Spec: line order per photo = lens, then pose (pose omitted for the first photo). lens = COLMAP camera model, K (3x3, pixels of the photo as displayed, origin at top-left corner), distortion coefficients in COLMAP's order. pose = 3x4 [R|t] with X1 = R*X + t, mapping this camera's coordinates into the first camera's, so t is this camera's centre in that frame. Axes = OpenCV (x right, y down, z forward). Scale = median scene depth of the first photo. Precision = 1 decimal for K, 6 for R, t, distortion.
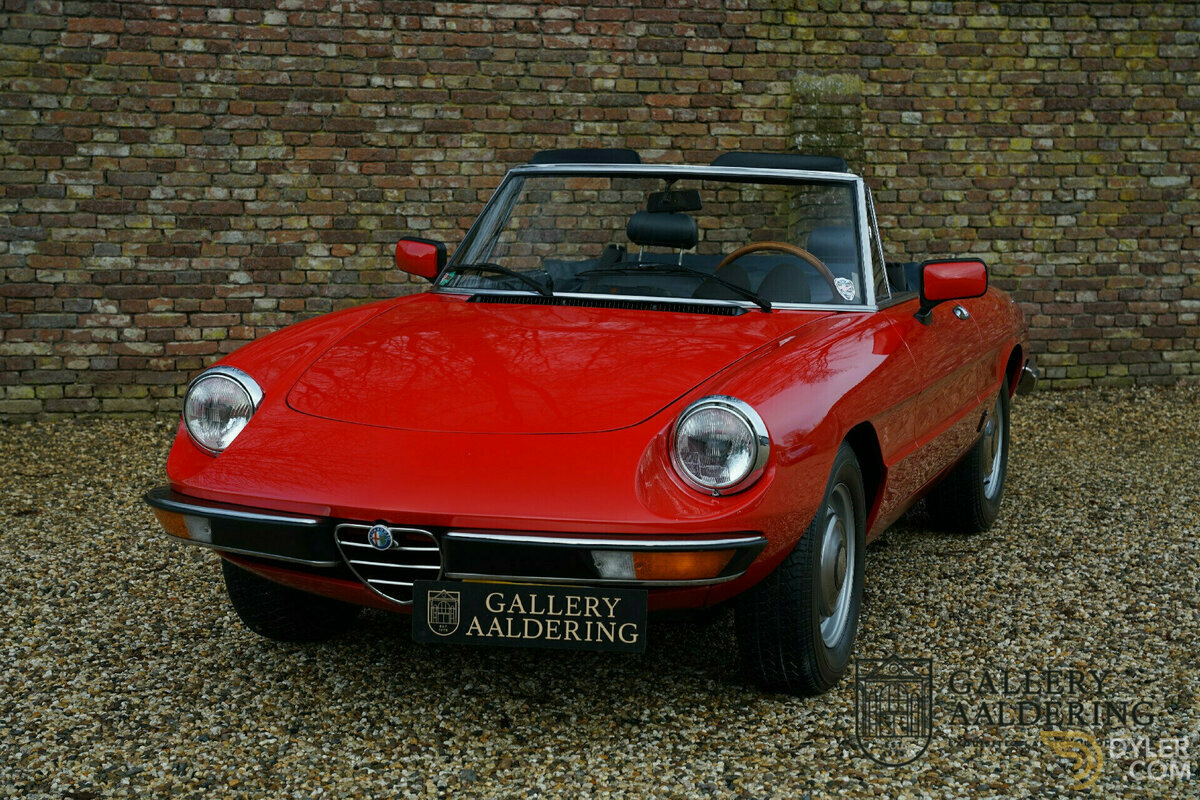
lens RADIAL K [[1998.2, 0, 603.9], [0, 1998.2, 399.8], [0, 0, 1]] dist [0.216596, 0.000000]
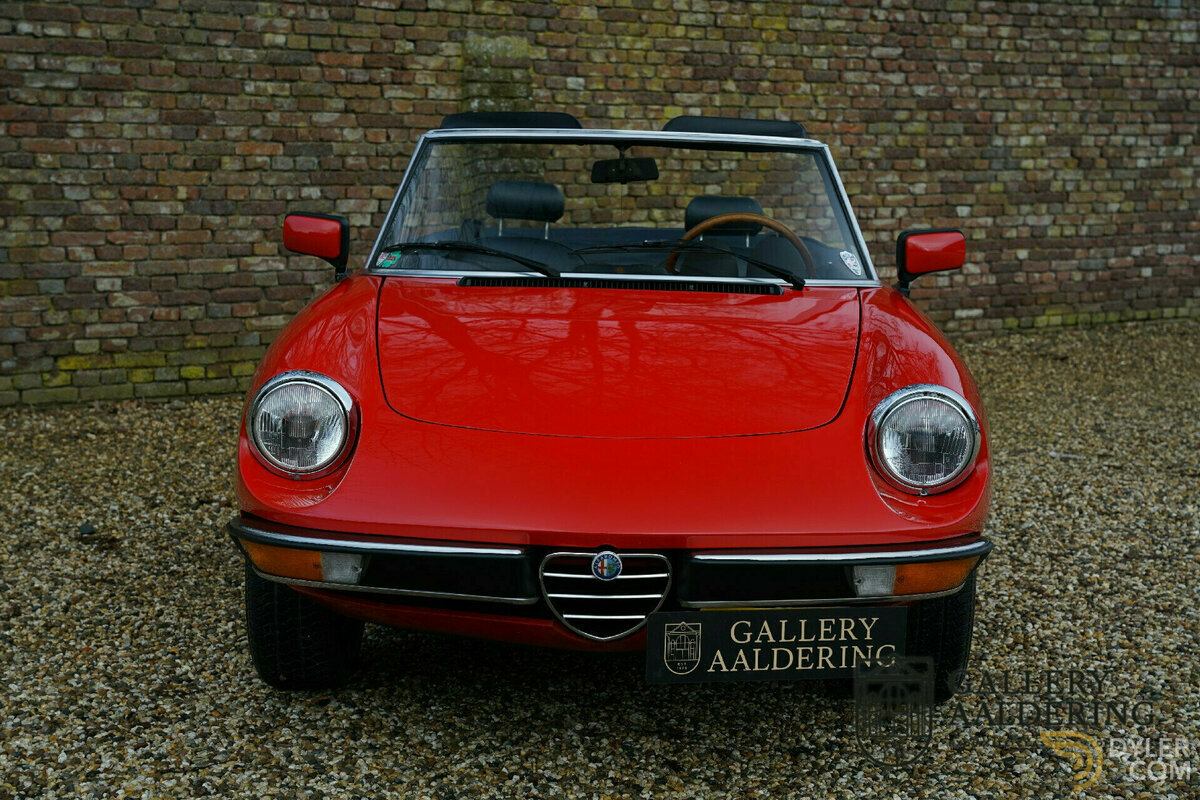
lens RADIAL K [[1998.2, 0, 600.5], [0, 1998.2, 400.1], [0, 0, 1]] dist [0.216596, 0.000000]
pose [[0.944220, -0.040746, 0.326786, -0.168034], [0.035446, 0.999126, 0.022159, -0.009072], [-0.327403, -0.009340, 0.944839, 0.084237]]
